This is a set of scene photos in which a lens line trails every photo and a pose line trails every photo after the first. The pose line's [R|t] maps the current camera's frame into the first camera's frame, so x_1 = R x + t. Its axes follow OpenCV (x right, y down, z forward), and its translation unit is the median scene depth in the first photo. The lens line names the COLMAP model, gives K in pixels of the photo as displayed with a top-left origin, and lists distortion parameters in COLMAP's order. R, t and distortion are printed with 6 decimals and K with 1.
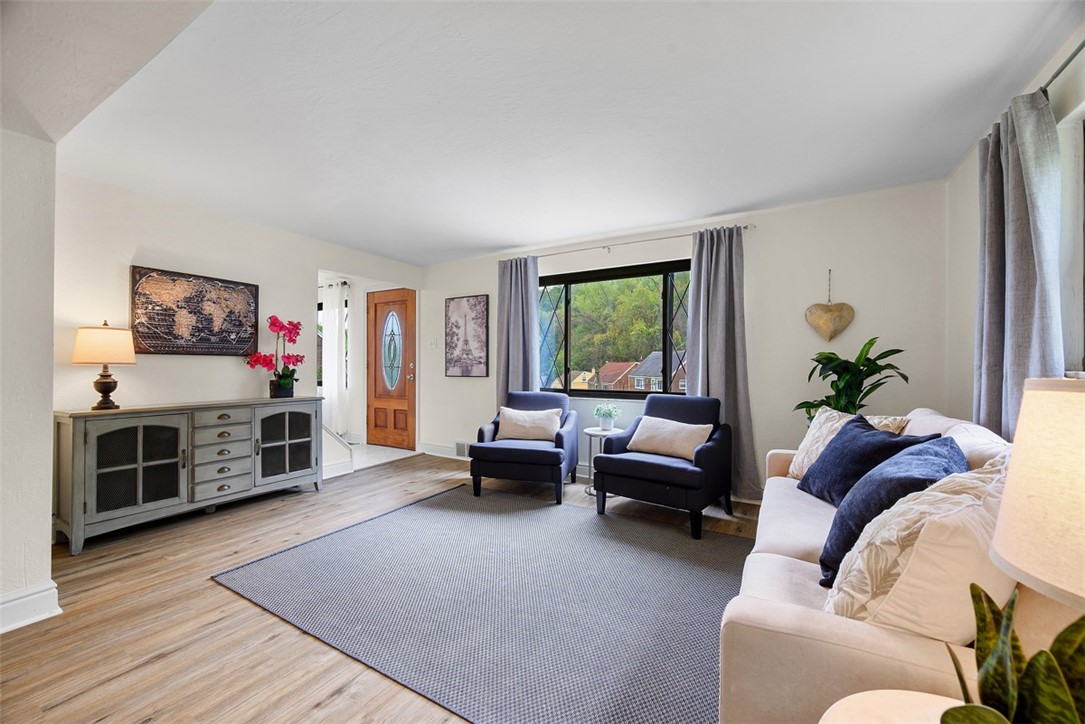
lens RADIAL K [[427.0, 0, 544.7], [0, 427.0, 365.5], [0, 0, 1]] dist [-0.001728, -0.000119]
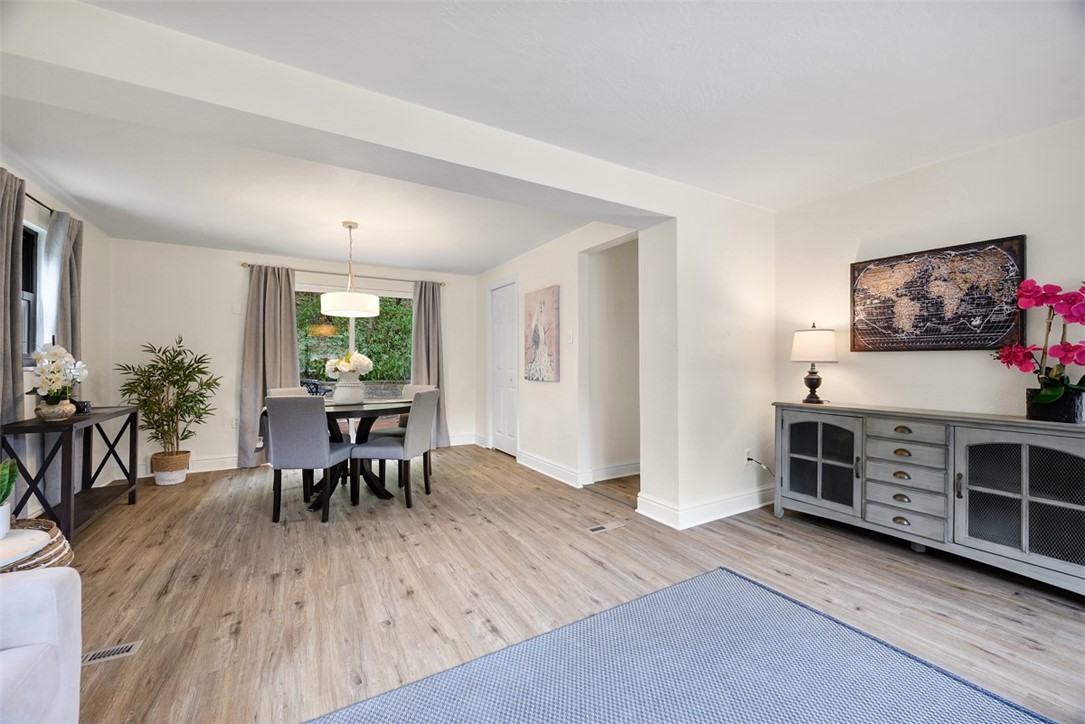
lens RADIAL K [[427.0, 0, 545.1], [0, 427.0, 360.9], [0, 0, 1]] dist [-0.001728, -0.000119]
pose [[-0.484946, -0.005529, -0.874527, 0.252318], [-0.002231, 0.999985, -0.005085, 0.000383], [0.874541, -0.000515, -0.484951, 0.838648]]
